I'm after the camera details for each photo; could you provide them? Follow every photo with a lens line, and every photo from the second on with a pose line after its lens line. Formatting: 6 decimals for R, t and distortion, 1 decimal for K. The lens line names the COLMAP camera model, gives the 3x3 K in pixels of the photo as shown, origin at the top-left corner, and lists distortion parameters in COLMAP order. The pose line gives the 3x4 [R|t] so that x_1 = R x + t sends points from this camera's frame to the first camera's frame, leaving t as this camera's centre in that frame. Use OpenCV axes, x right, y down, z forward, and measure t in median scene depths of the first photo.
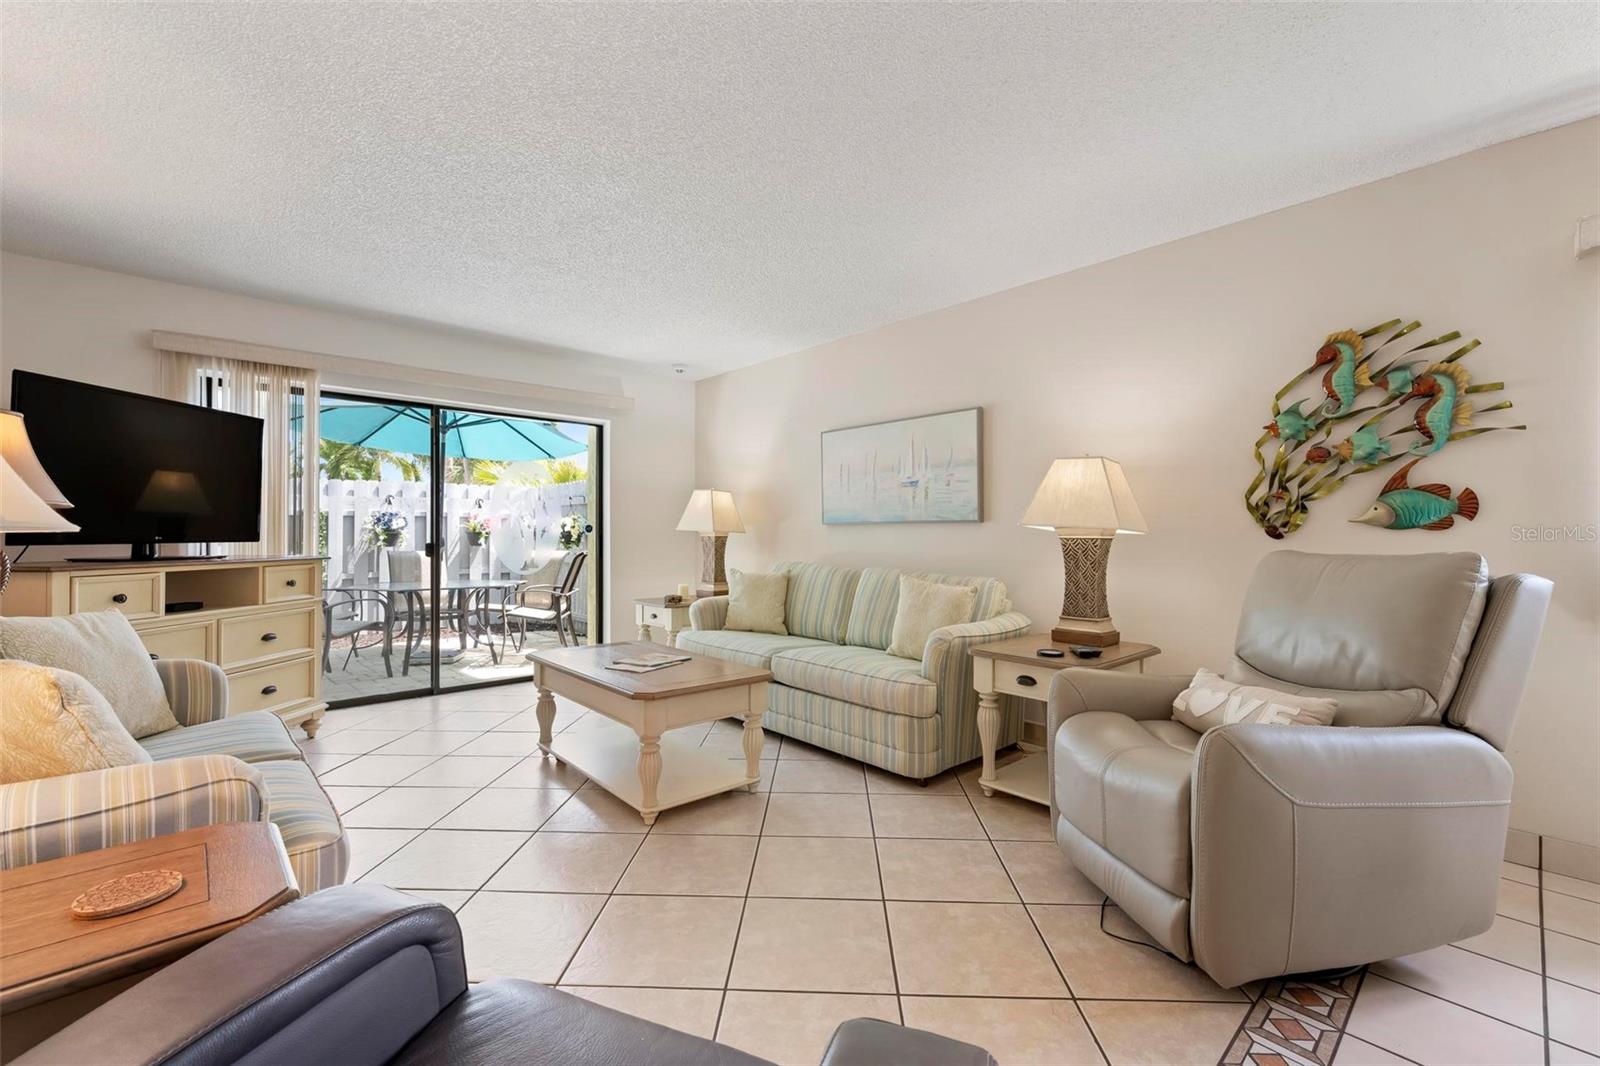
lens RADIAL K [[675.5, 0, 800.8], [0, 675.5, 534.9], [0, 0, 1]] dist [-0.002174, -0.002173]
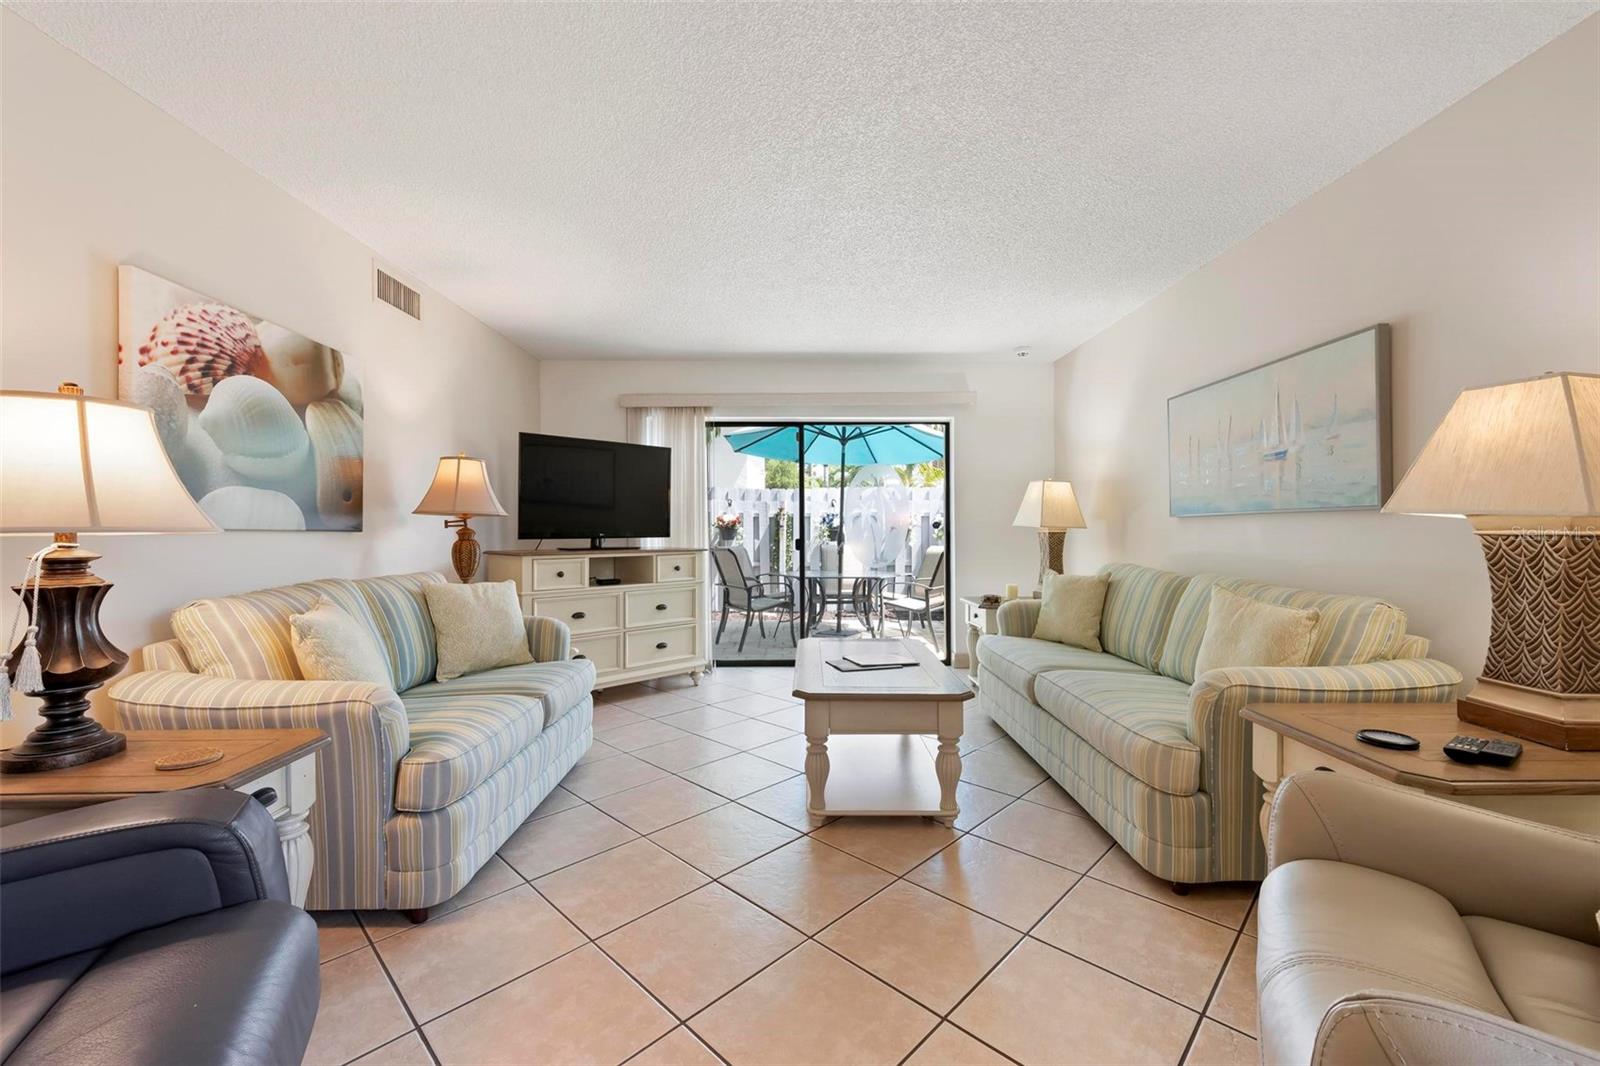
lens RADIAL K [[635.4, 0, 800.5], [0, 635.4, 536.8], [0, 0, 1]] dist [-0.002994, -0.000625]
pose [[0.742315, 0.002231, -0.670047, 0.277540], [0.004260, 0.999959, 0.008049, -0.000084], [0.670037, -0.008829, 0.742275, 0.219882]]
